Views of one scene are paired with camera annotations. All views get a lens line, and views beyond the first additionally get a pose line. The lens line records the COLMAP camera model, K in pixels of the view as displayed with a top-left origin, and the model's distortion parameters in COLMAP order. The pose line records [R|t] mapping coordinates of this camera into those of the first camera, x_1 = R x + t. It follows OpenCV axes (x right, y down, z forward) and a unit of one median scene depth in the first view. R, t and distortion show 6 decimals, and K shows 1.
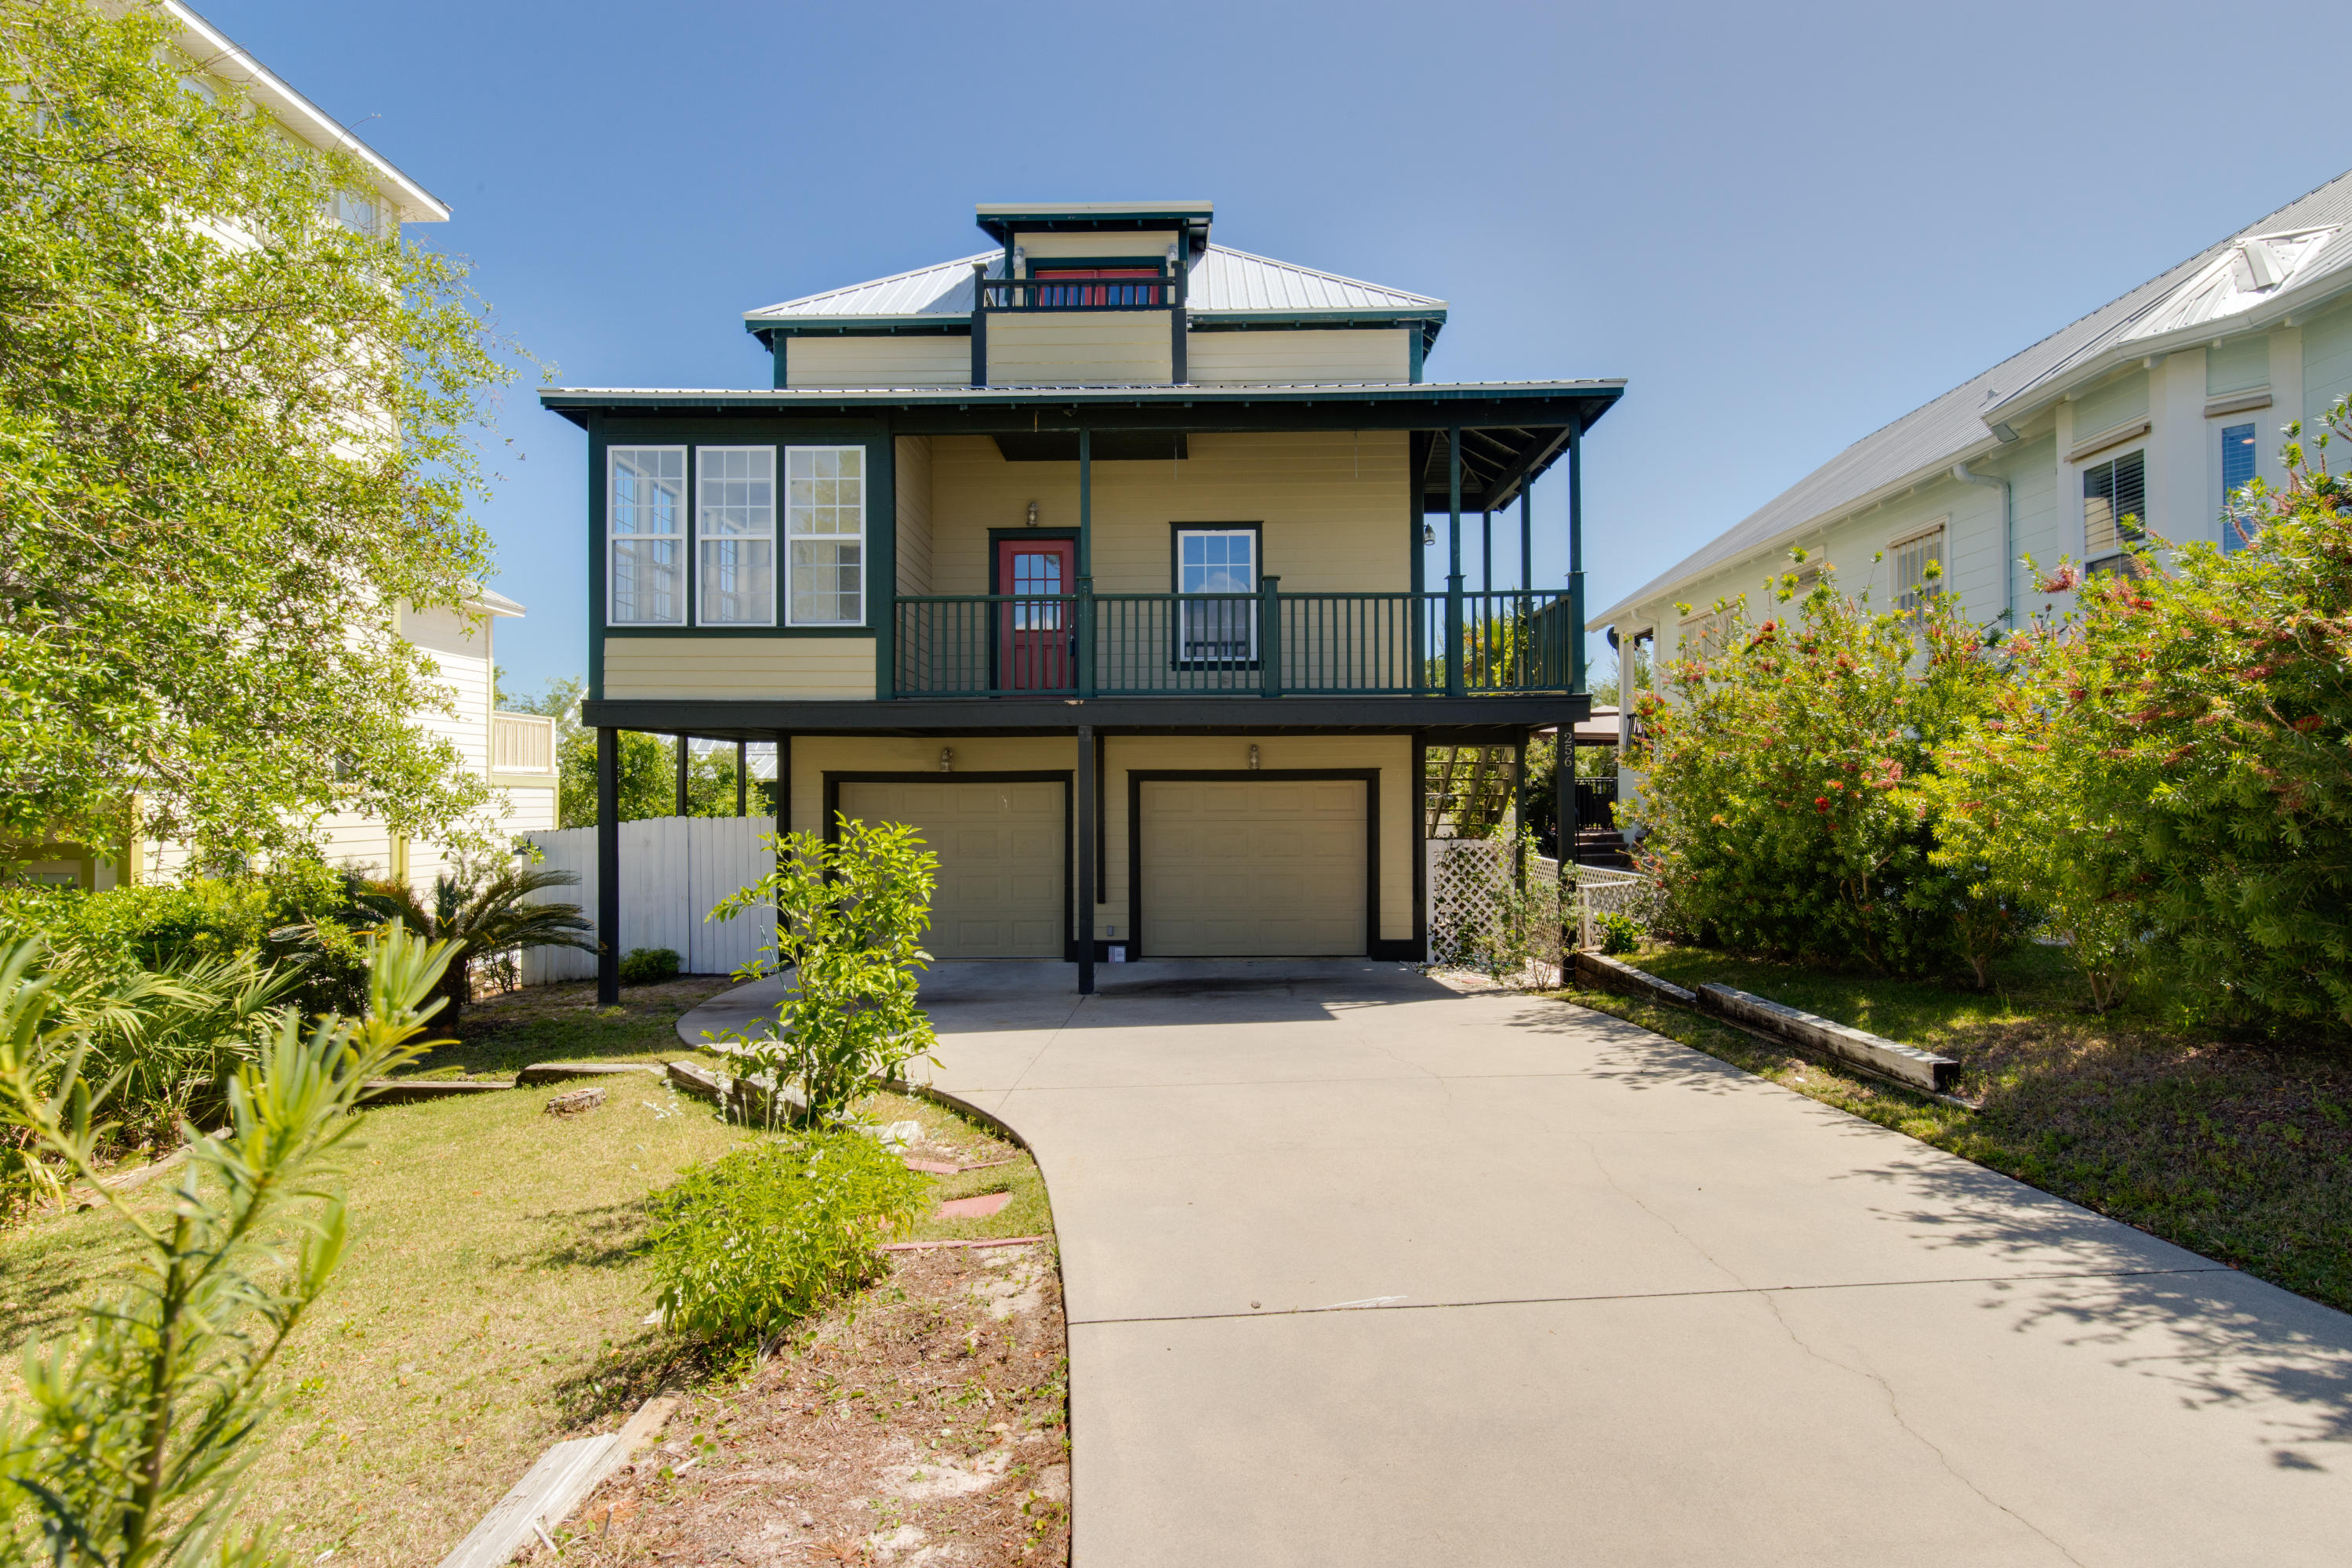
lens RADIAL K [[1178.8, 0, 1176.0], [0, 1178.8, 784.0], [0, 0, 1]] dist [0.037750, 0.000211]
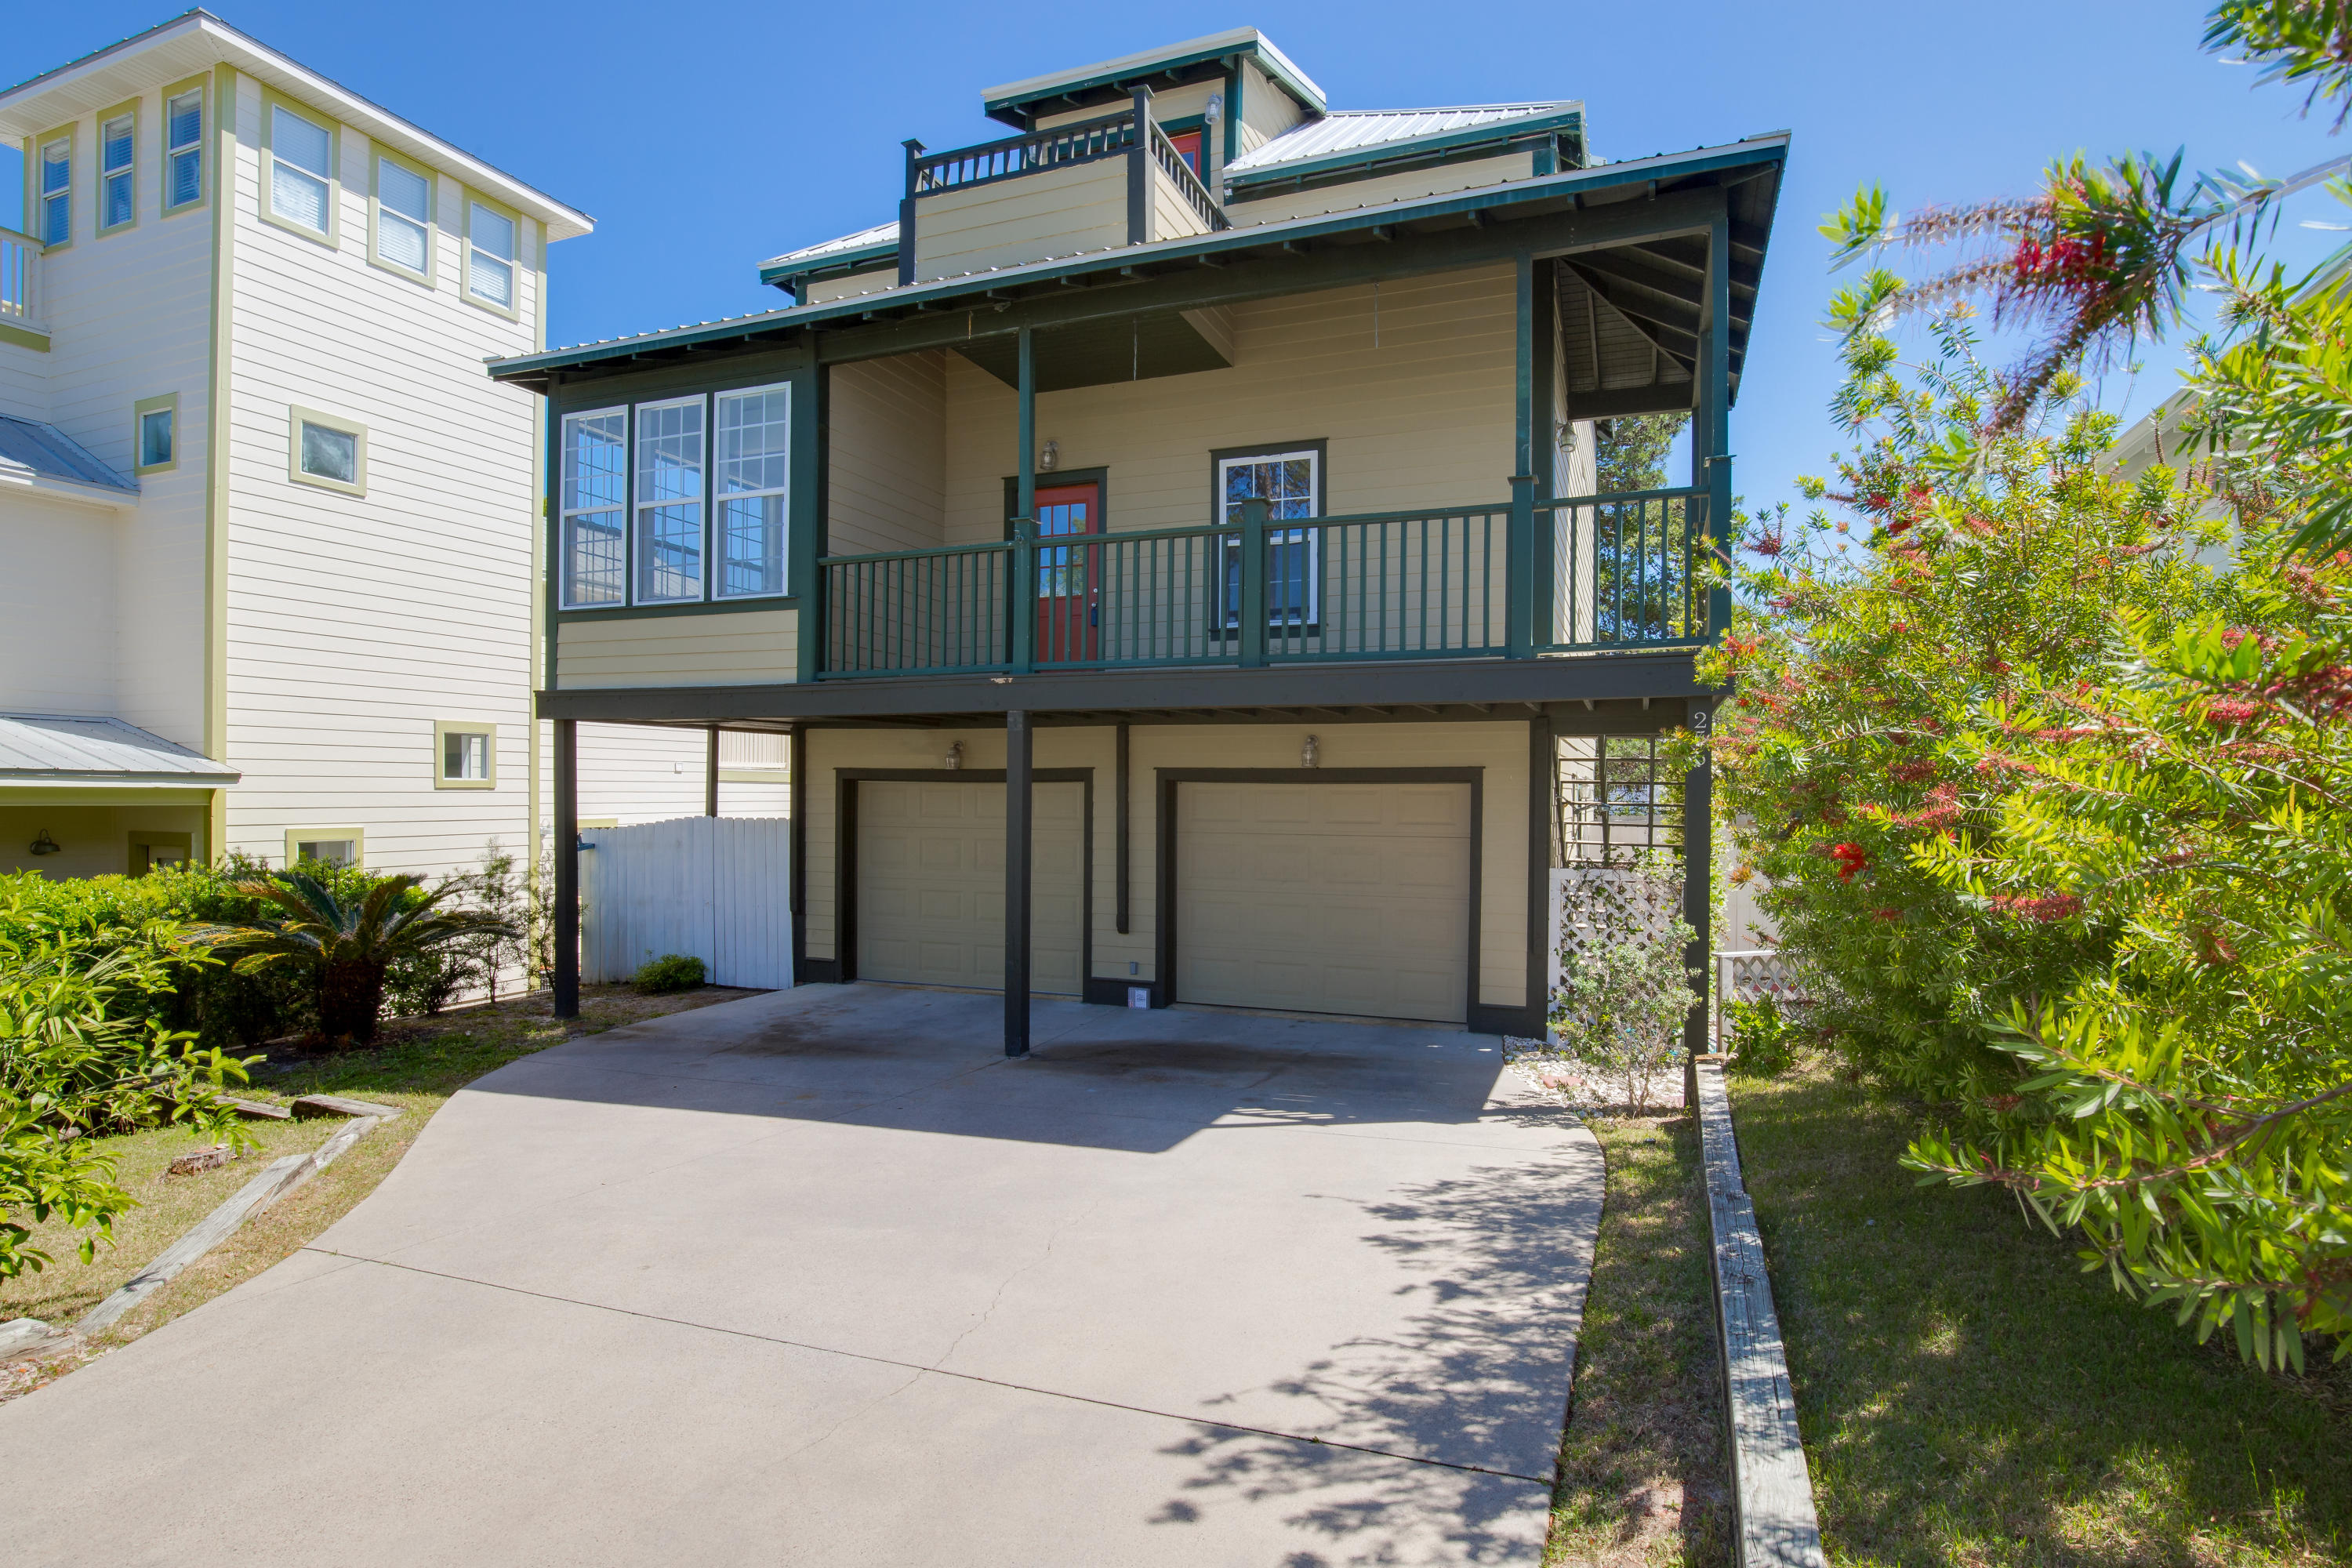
lens RADIAL K [[1149.9, 0, 1185.0], [0, 1149.9, 803.2], [0, 0, 1]] dist [0.000613, 0.000130]
pose [[0.938557, 0.013888, -0.344844, 0.247801], [-0.007591, 0.999779, 0.019605, -0.003468], [0.345040, -0.015783, 0.938455, 0.282311]]
